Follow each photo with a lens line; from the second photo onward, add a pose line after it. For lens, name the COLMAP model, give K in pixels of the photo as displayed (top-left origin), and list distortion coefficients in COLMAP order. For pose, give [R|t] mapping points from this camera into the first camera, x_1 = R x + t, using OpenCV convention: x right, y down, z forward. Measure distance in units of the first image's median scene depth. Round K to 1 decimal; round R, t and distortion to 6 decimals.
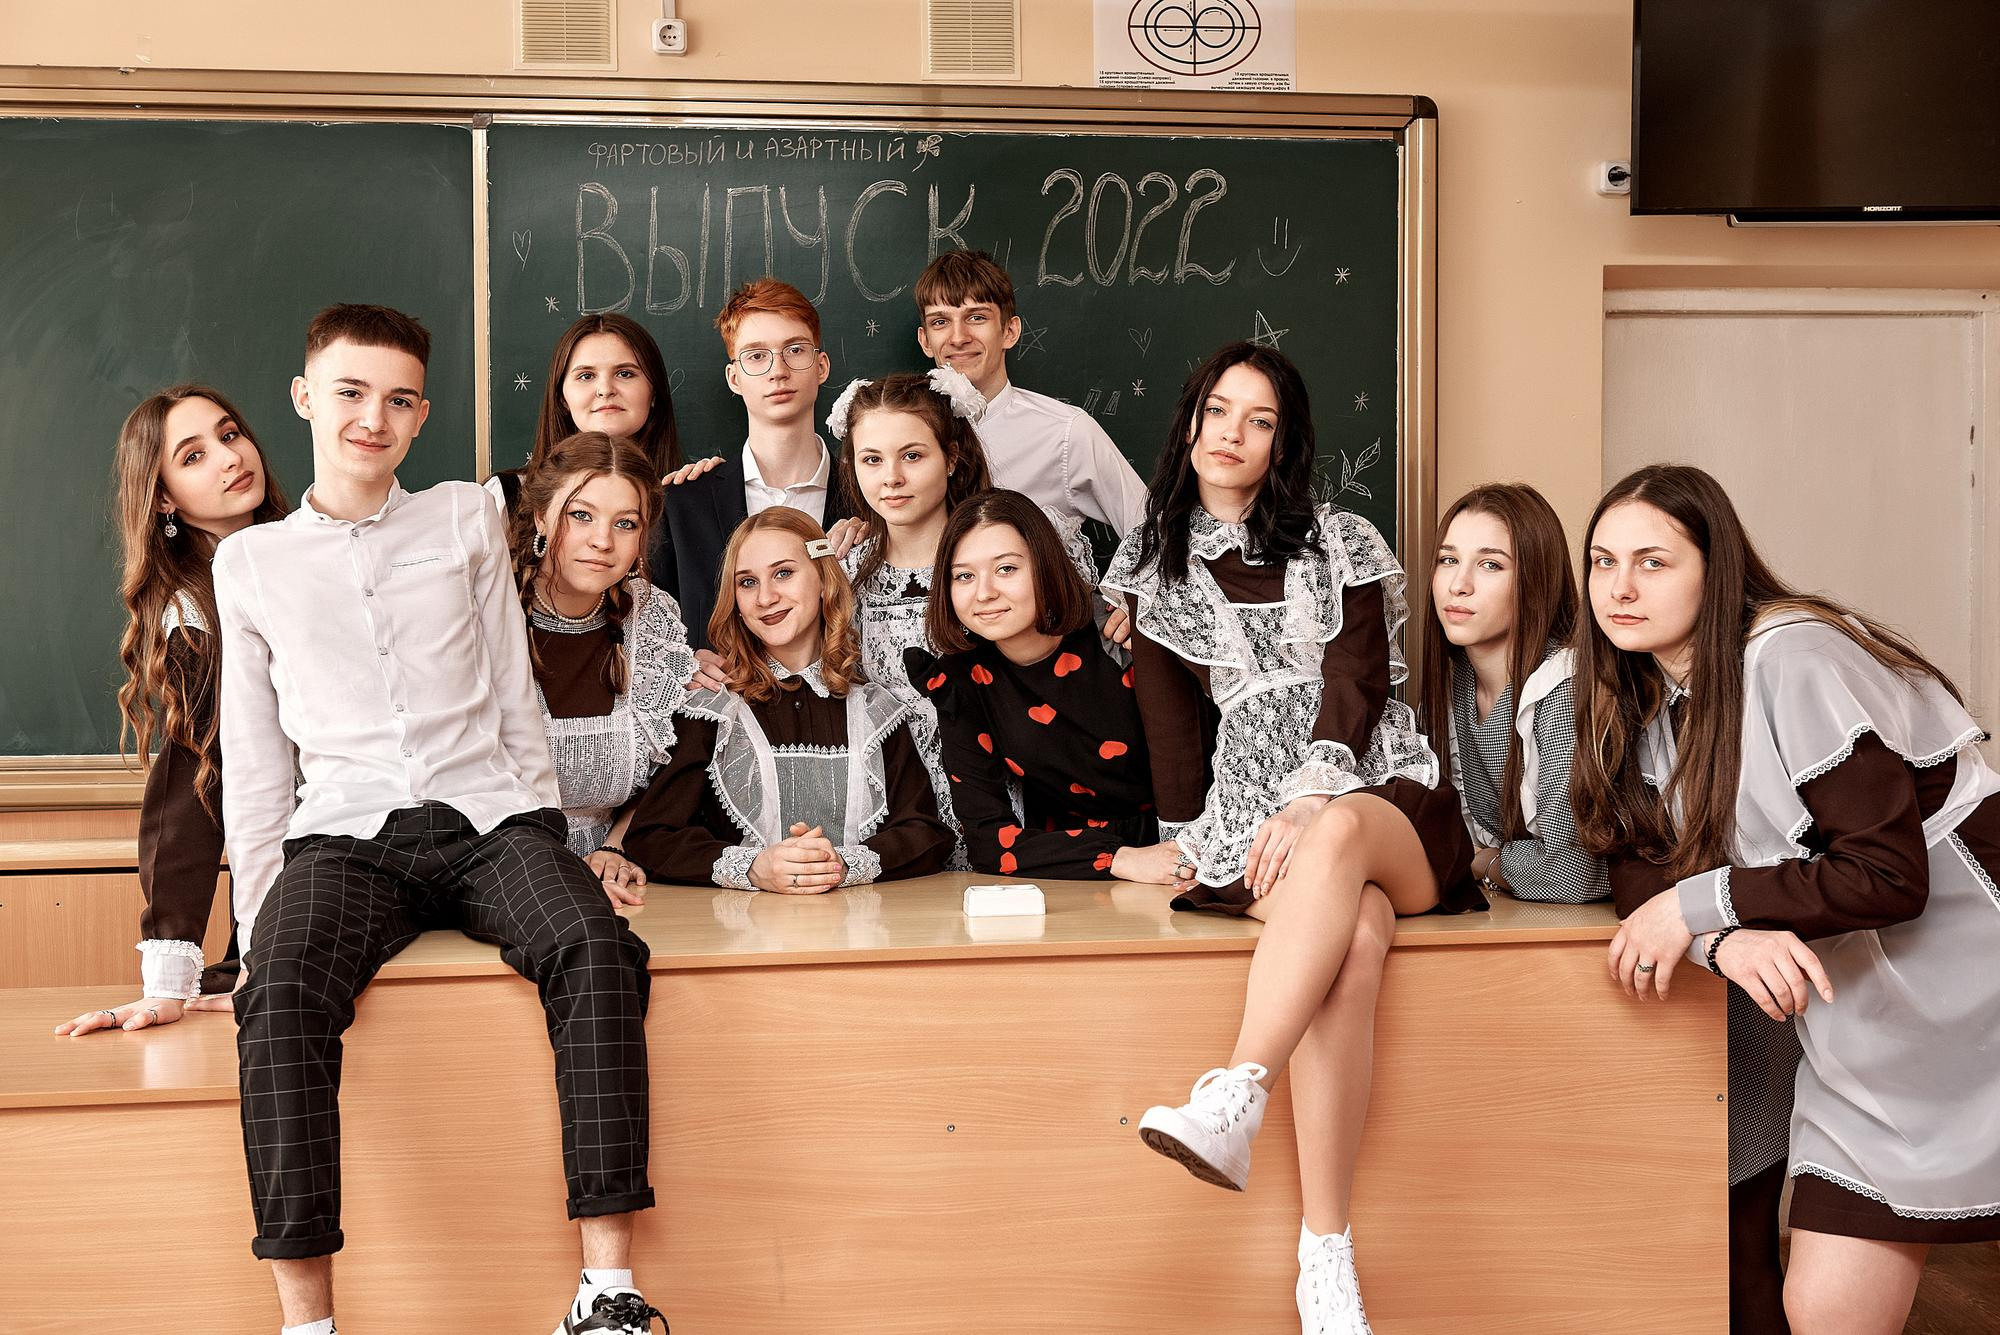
lens RADIAL K [[2466.3, 0, 1002.1], [0, 2466.3, 660.2], [0, 0, 1]] dist [0.058828, 0.000000]
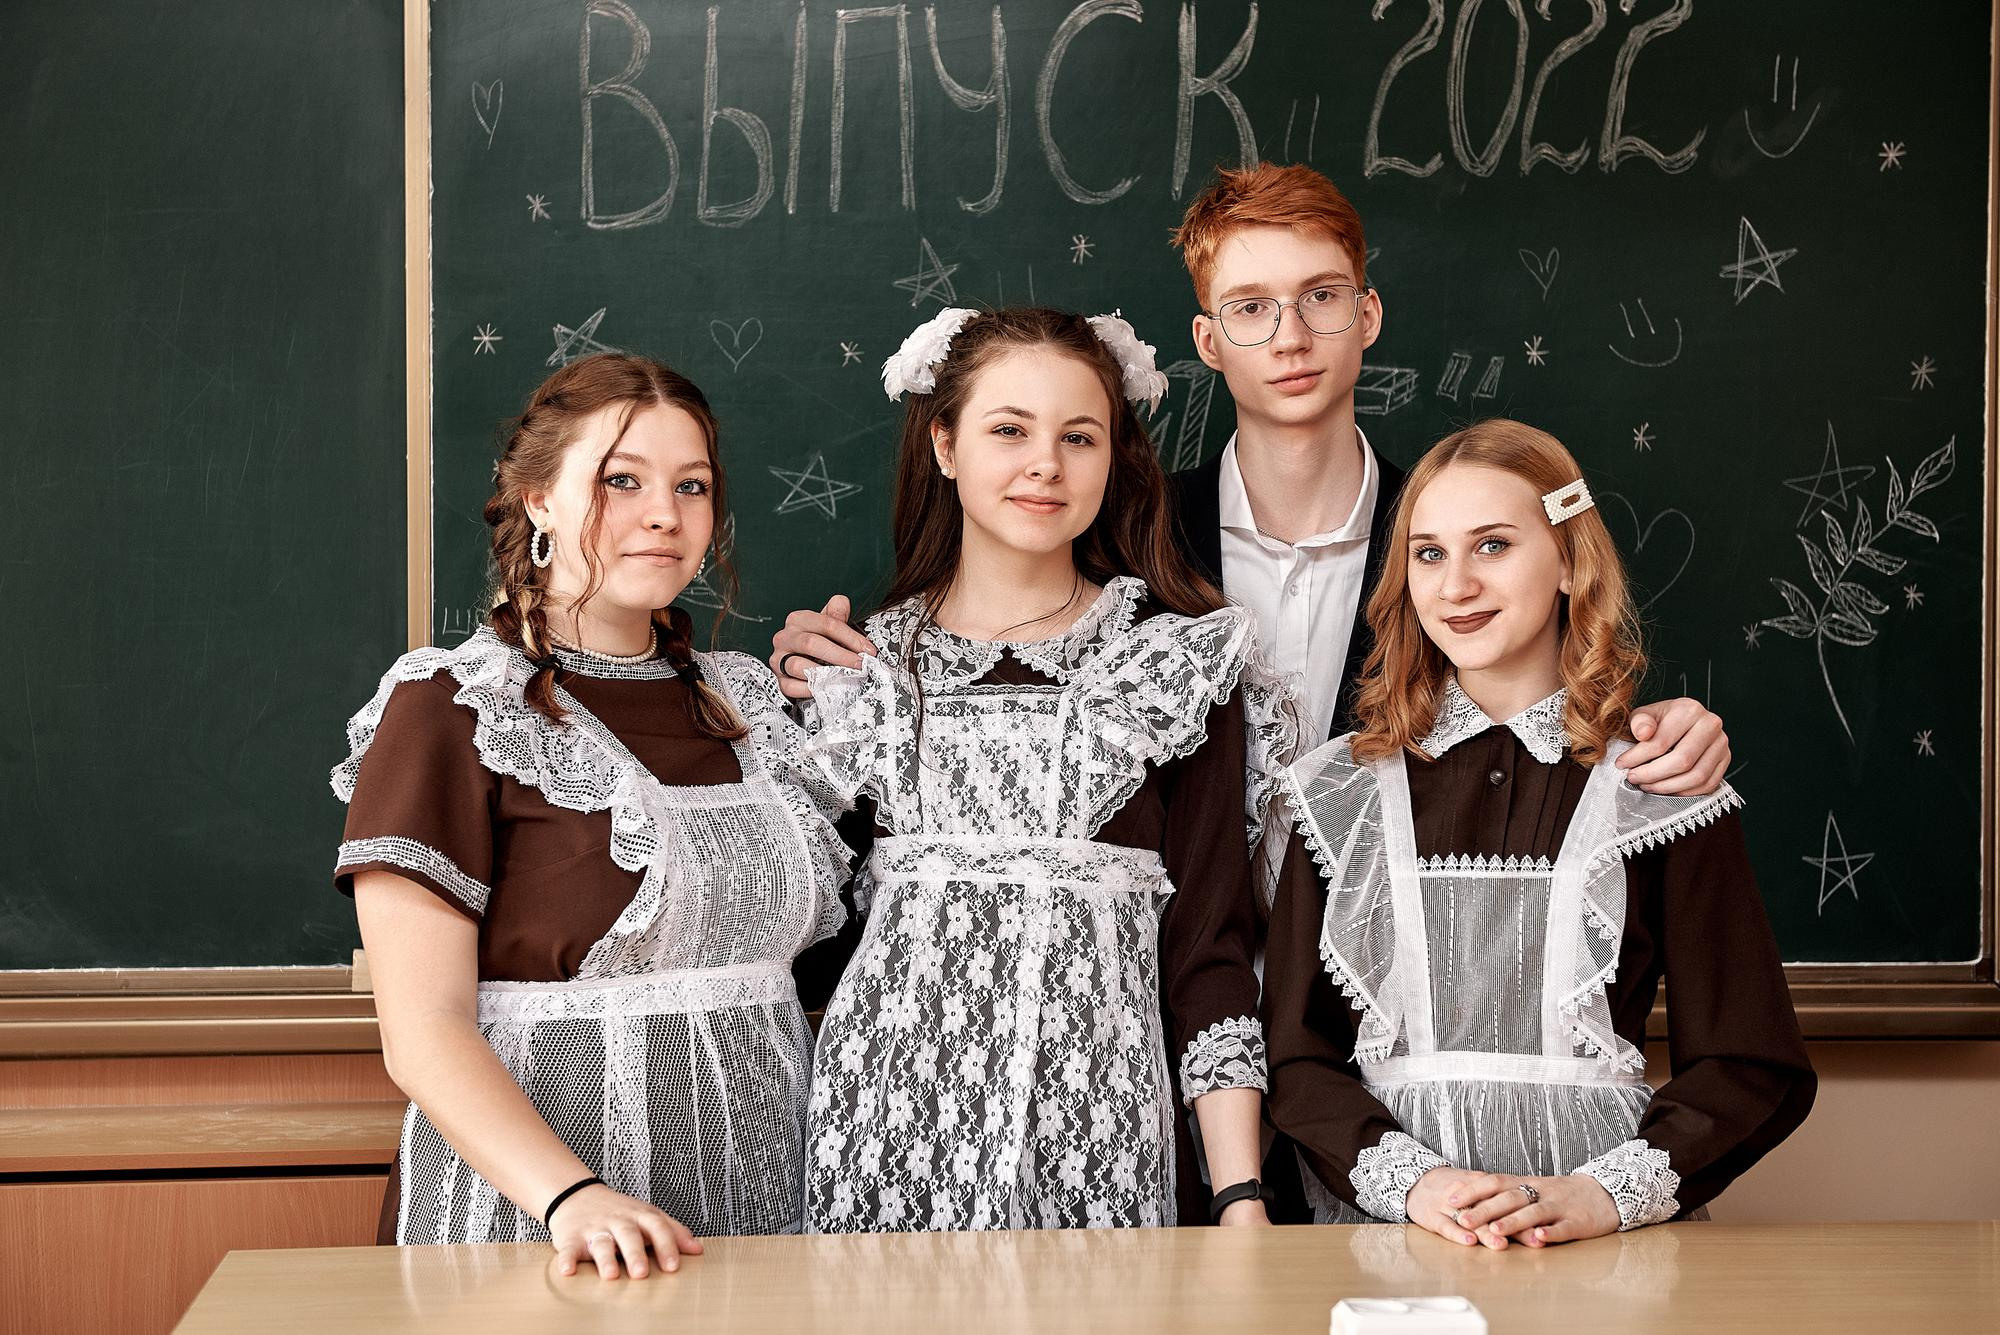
lens RADIAL K [[3741.3, 0, 1000.6], [0, 3741.3, 669.9], [0, 0, 1]] dist [0.207419, 0.000000]
pose [[0.999635, 0.004265, -0.026664, -0.047613], [-0.004997, 0.999612, -0.027419, -0.010417], [0.026537, 0.027542, 0.999268, 0.114369]]
